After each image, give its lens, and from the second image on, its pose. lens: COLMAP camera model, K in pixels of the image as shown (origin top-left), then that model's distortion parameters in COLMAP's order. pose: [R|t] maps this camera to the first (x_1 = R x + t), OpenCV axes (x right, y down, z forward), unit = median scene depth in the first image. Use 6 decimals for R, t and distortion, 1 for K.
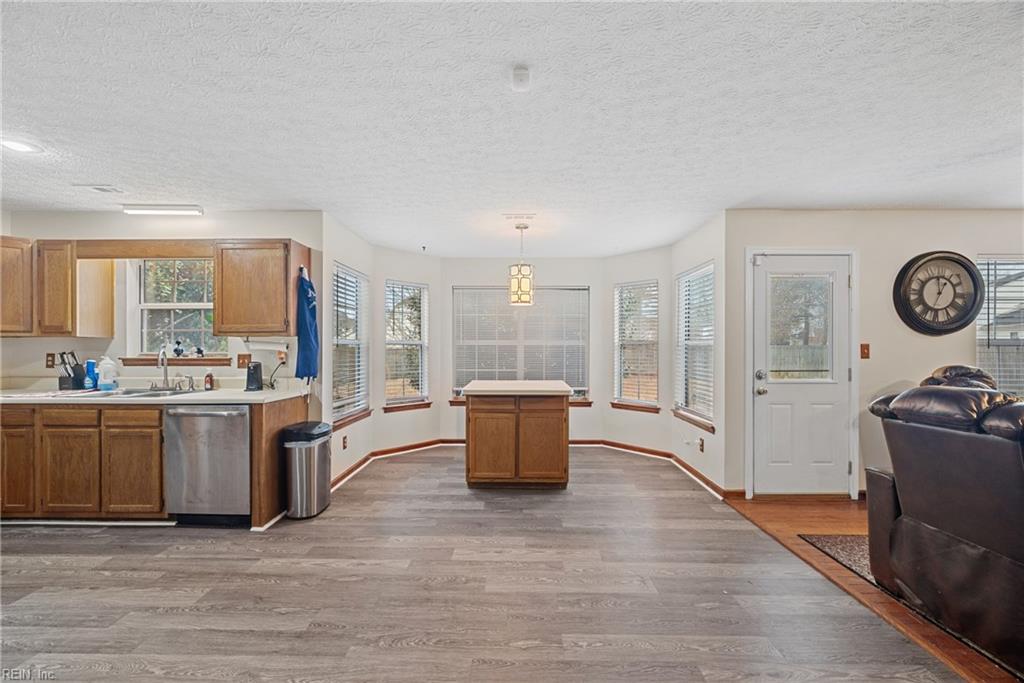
lens RADIAL K [[402.6, 0, 515.3], [0, 402.6, 346.4], [0, 0, 1]] dist [-0.001397, -0.000273]
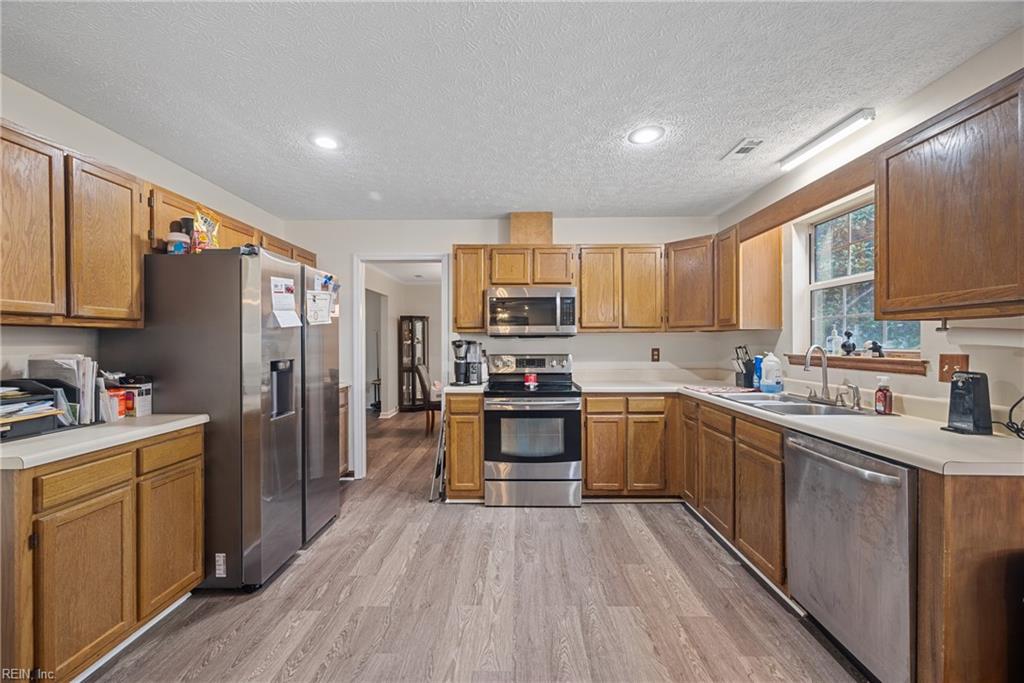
lens RADIAL K [[402.6, 0, 510.6], [0, 402.6, 342.4], [0, 0, 1]] dist [-0.001397, -0.000273]
pose [[-0.009350, 0.002287, -0.999954, -0.182174], [0.002273, 0.999995, 0.002266, 0.001869], [0.999954, -0.002252, -0.009355, 0.491482]]
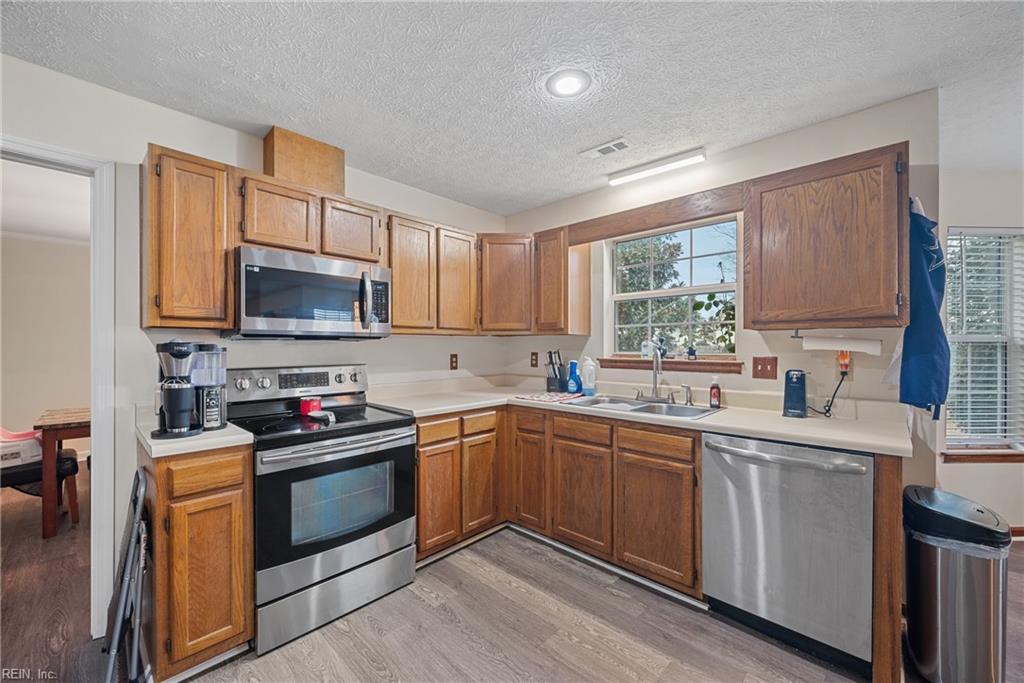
lens RADIAL K [[402.6, 0, 509.9], [0, 402.6, 346.8], [0, 0, 1]] dist [-0.001397, -0.000273]
pose [[0.732161, 0.002287, -0.681127, -0.577022], [-0.000993, 0.999997, 0.002290, 0.001941], [0.681130, -0.001001, 0.732161, 0.257877]]
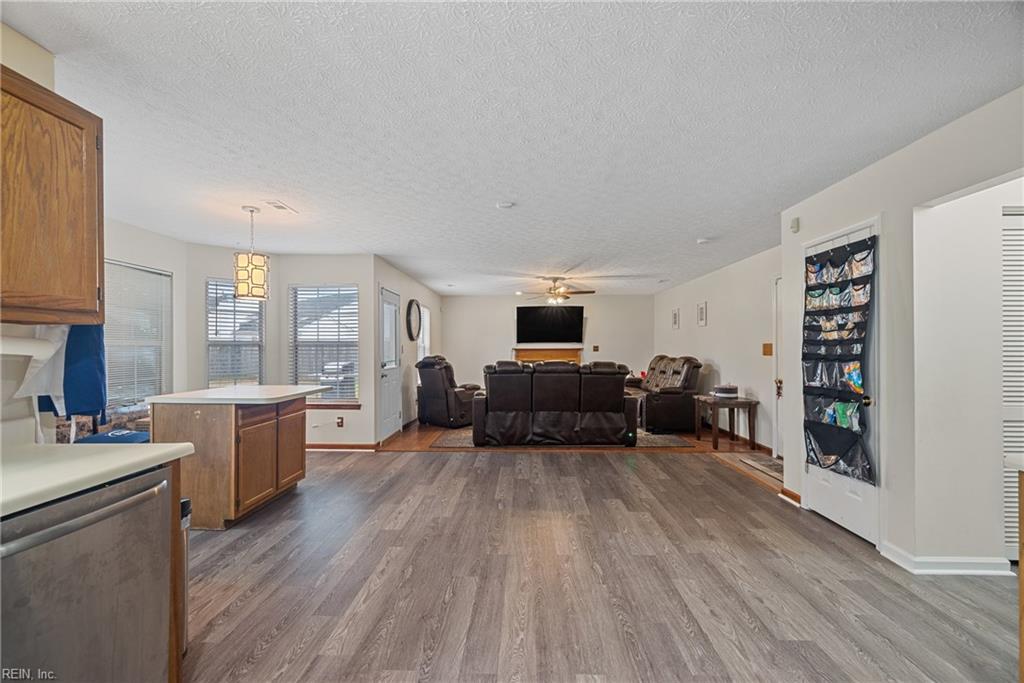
lens RADIAL K [[402.6, 0, 512.1], [0, 402.6, 346.0], [0, 0, 1]] dist [-0.001397, -0.000273]
pose [[0.017738, 0.002280, 0.999840, -1.012847], [0.000698, 0.999997, -0.002293, 0.001640], [-0.999842, 0.000738, 0.017736, 0.505039]]
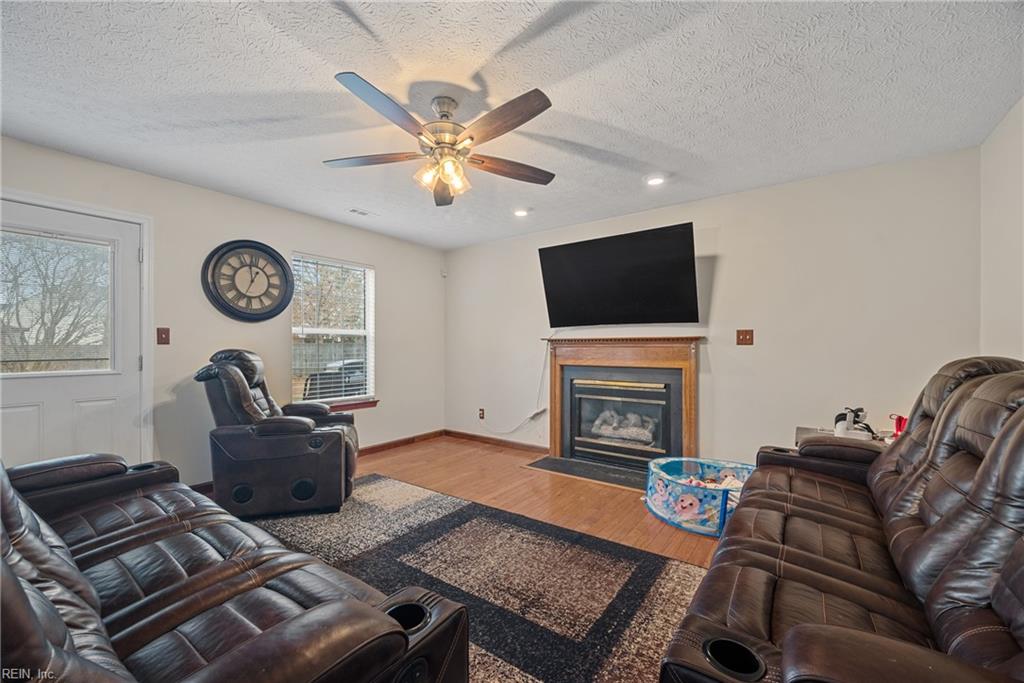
lens RADIAL K [[402.6, 0, 511.5], [0, 402.6, 347.4], [0, 0, 1]] dist [-0.001397, -0.000273]
pose [[0.584929, -0.003044, 0.811079, 0.643824], [0.000114, 0.999993, 0.003671, 0.036091], [-0.811085, -0.002055, 0.584925, -0.157194]]
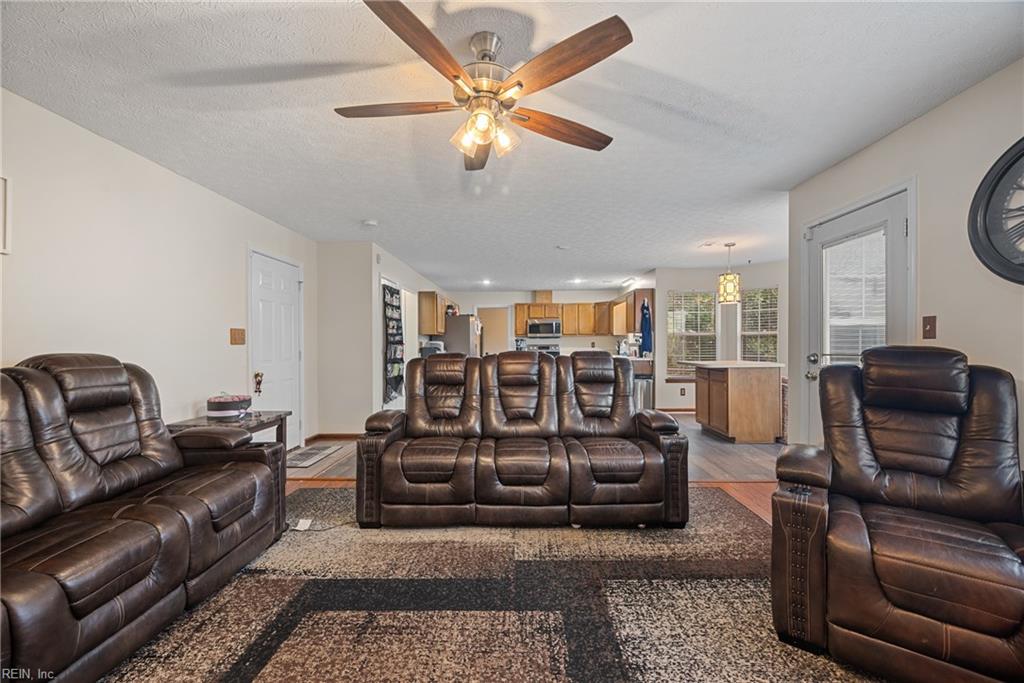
lens RADIAL K [[402.6, 0, 513.4], [0, 402.6, 341.8], [0, 0, 1]] dist [-0.001397, -0.000273]
pose [[-0.015198, -0.007845, -0.999854, 1.649283], [0.005582, 0.999953, -0.007931, 0.039572], [0.999869, -0.005701, -0.015154, 0.358230]]
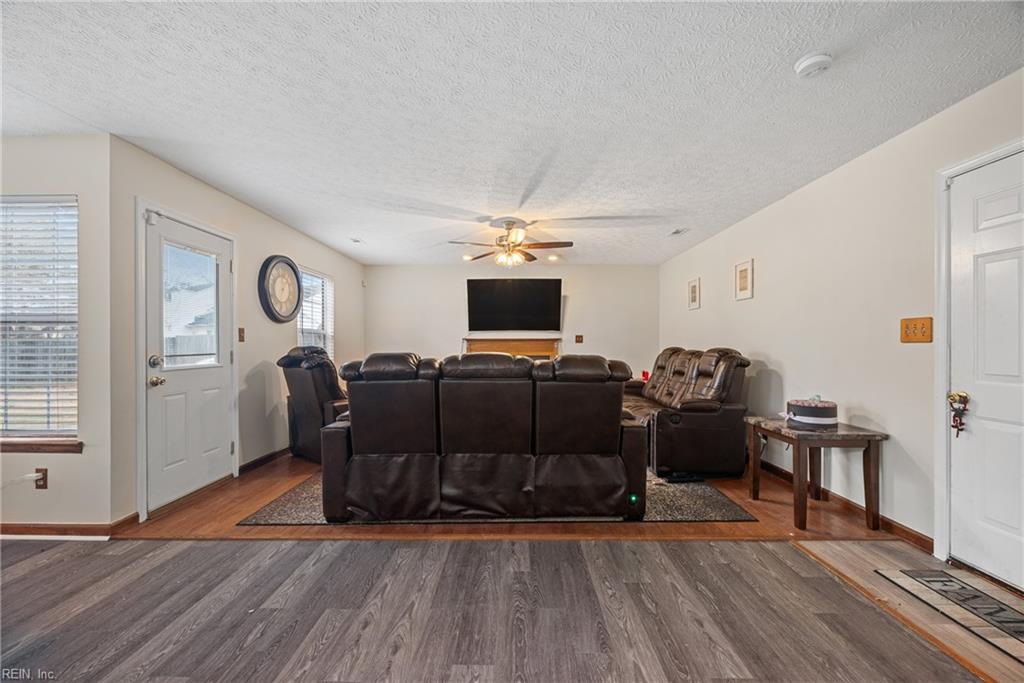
lens RADIAL K [[402.6, 0, 511.2], [0, 402.6, 344.3], [0, 0, 1]] dist [-0.001397, -0.000273]
pose [[-0.000372, -0.002047, 0.999998, -0.208868], [-0.001110, 0.999997, 0.002047, 0.036808], [-0.999999, -0.001109, -0.000374, 0.309245]]
